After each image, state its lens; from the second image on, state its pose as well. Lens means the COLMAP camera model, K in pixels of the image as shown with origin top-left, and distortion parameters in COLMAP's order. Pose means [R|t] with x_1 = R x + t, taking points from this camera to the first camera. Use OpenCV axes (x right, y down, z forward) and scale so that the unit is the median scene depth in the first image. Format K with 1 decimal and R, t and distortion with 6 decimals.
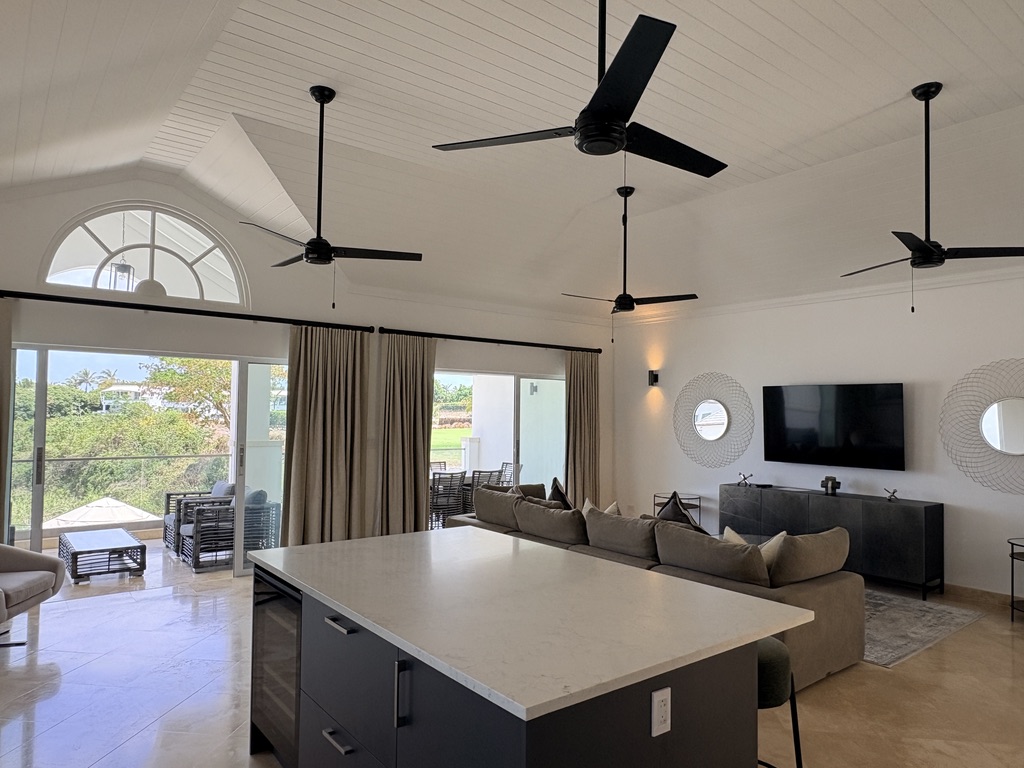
lens RADIAL K [[670.4, 0, 513.2], [0, 670.4, 392.9], [0, 0, 1]] dist [0.002425, 0.004555]
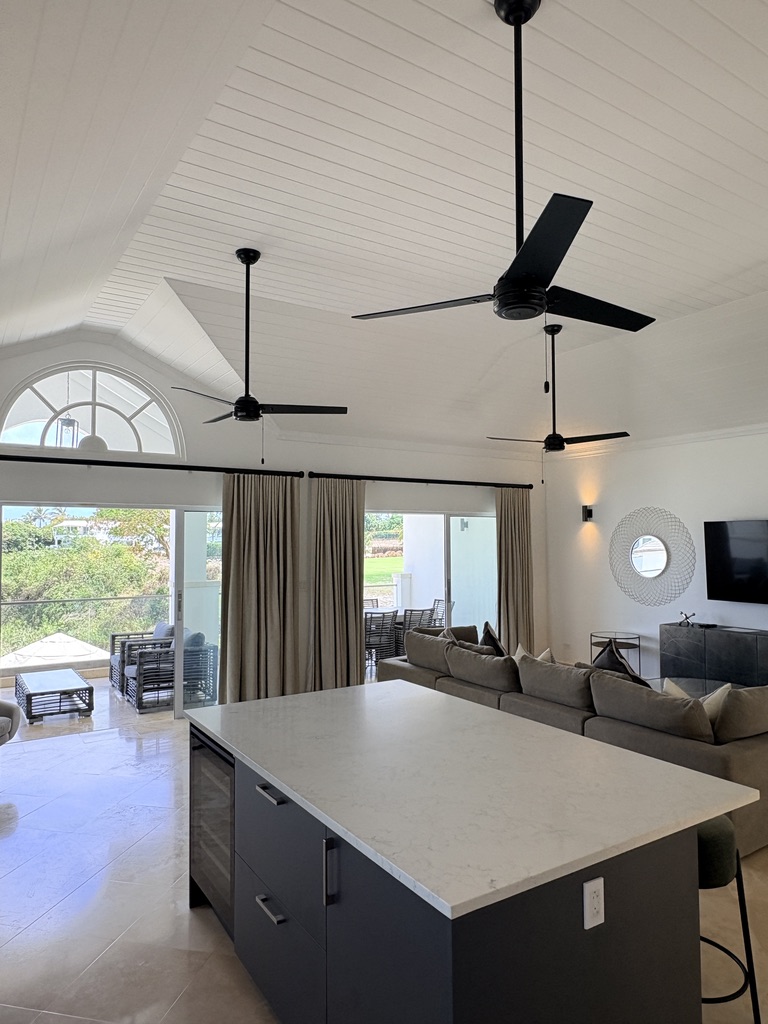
lens RADIAL K [[670.4, 0, 380.7], [0, 670.4, 517.0], [0, 0, 1]] dist [0.002425, 0.004555]
pose [[0.995152, -0.020456, -0.096196, 0.005564], [0.019951, 0.999782, -0.006210, -0.024222], [0.096302, 0.004261, 0.995343, 0.000539]]
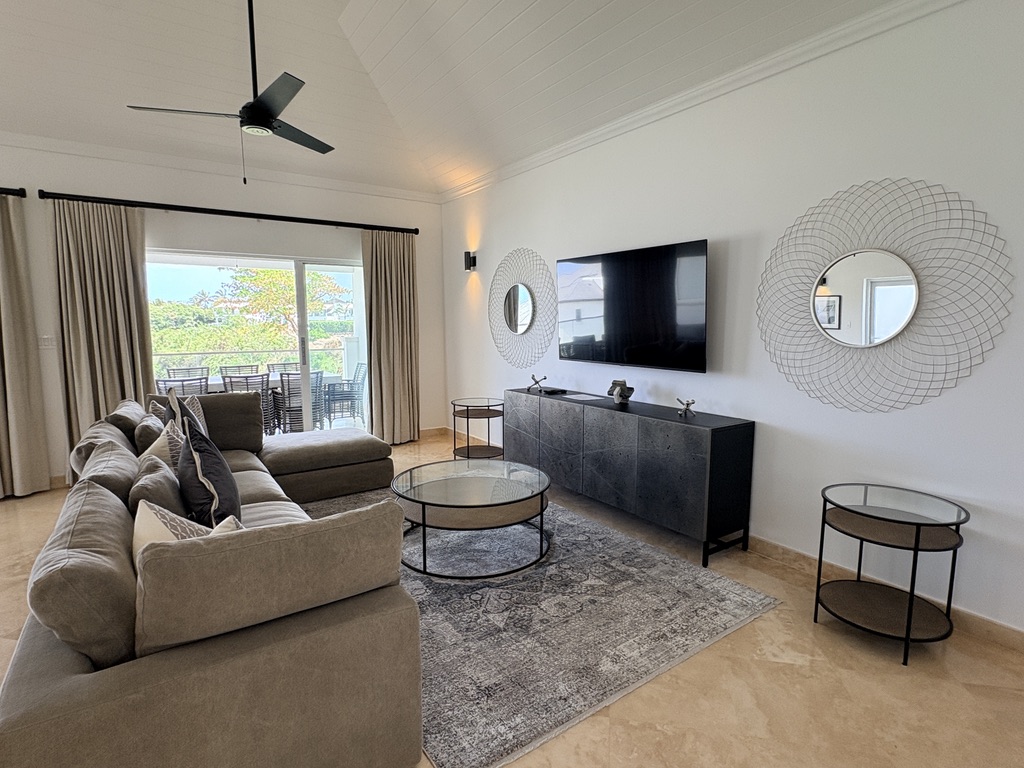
lens RADIAL K [[536.7, 0, 510.3], [0, 536.7, 383.8], [0, 0, 1]] dist [-0.001207, -0.000515]
pose [[0.997556, -0.006536, -0.069562, 0.438307], [0.016634, 0.989204, 0.145596, 0.046625], [0.067860, -0.146397, 0.986896, 0.467230]]
